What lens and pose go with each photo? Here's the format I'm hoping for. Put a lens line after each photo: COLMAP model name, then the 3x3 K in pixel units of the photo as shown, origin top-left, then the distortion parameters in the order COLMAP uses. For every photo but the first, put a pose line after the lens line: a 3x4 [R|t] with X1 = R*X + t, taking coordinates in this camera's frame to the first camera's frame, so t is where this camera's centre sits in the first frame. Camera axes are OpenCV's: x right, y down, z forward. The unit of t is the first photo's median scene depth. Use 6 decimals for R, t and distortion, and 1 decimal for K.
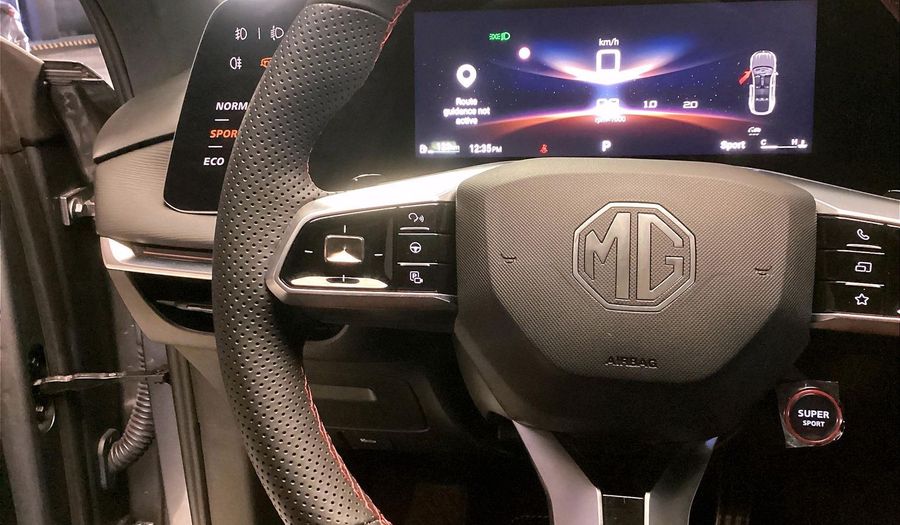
lens RADIAL K [[782.3, 0, 447.1], [0, 782.3, 262.4], [0, 0, 1]] dist [0.125139, -0.271048]
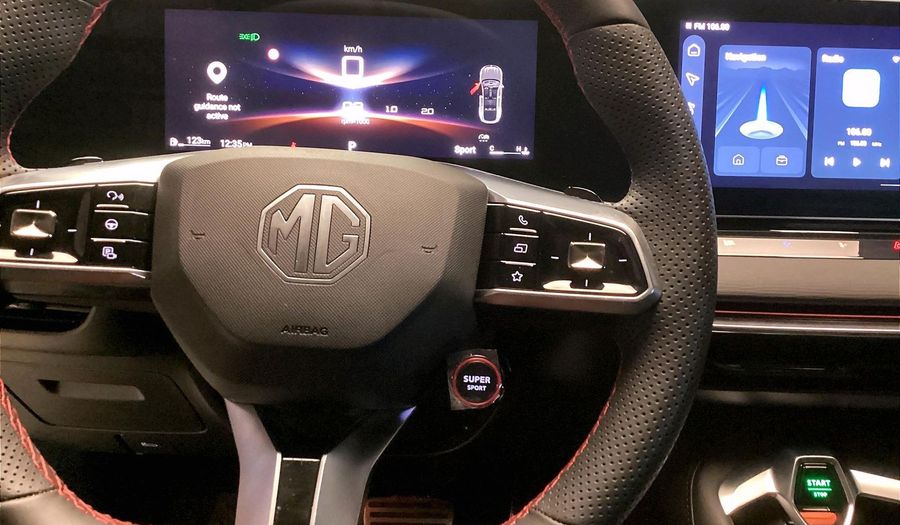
lens RADIAL K [[782.3, 0, 447.1], [0, 782.3, 262.4], [0, 0, 1]] dist [0.125139, -0.271048]
pose [[0.988868, 0.016258, 0.147904, 0.237977], [-0.010820, 0.999238, -0.037496, 0.064153], [-0.148401, 0.035478, 0.988291, -0.082406]]
